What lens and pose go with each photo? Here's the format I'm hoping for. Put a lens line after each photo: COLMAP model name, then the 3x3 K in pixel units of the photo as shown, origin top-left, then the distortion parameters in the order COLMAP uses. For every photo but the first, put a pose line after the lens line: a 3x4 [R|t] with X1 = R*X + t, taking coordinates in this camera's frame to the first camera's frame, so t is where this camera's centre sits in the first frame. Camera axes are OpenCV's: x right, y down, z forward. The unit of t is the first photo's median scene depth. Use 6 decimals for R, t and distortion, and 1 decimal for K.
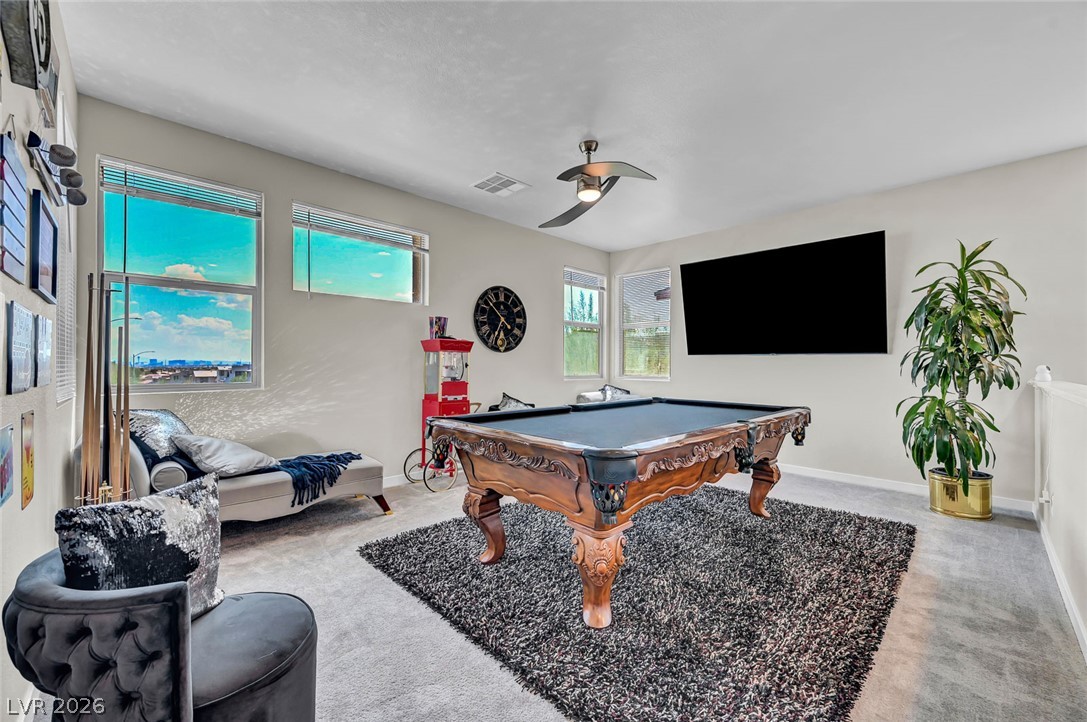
lens RADIAL K [[434.8, 0, 543.1], [0, 434.8, 362.5], [0, 0, 1]] dist [0.000597, 0.000016]
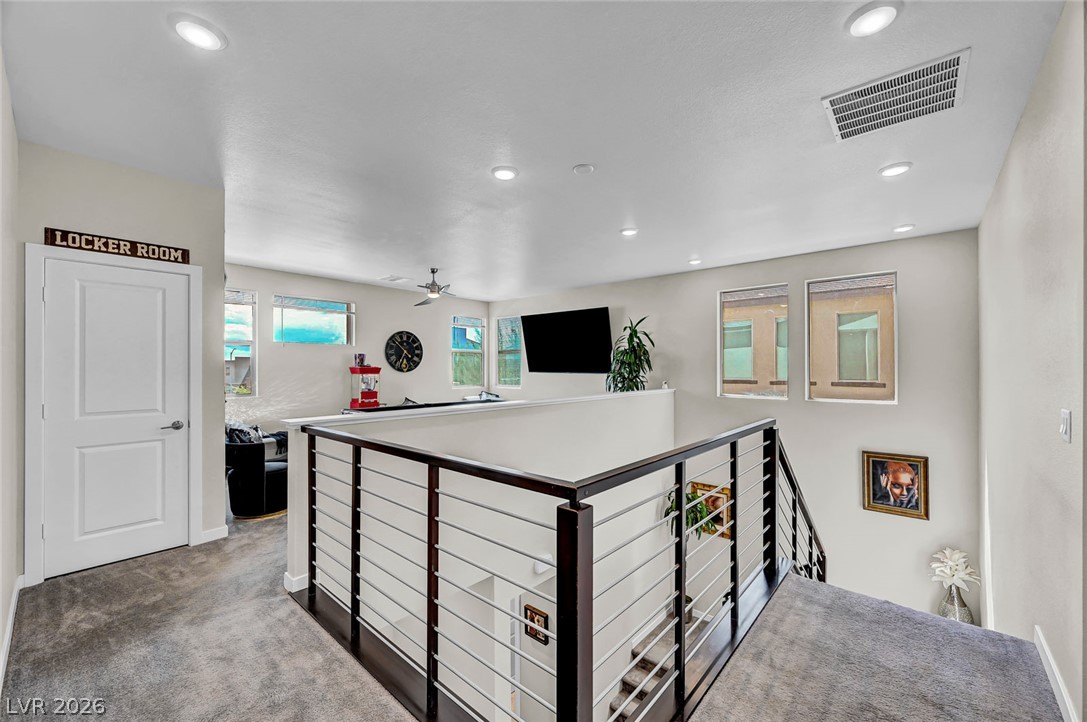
lens RADIAL K [[434.8, 0, 544.2], [0, 434.8, 361.8], [0, 0, 1]] dist [0.000597, 0.000016]
pose [[0.996629, -0.006362, 0.081788, 0.295364], [0.007424, 0.999892, -0.012689, -0.038760], [-0.081698, 0.013254, 0.996569, -0.660533]]
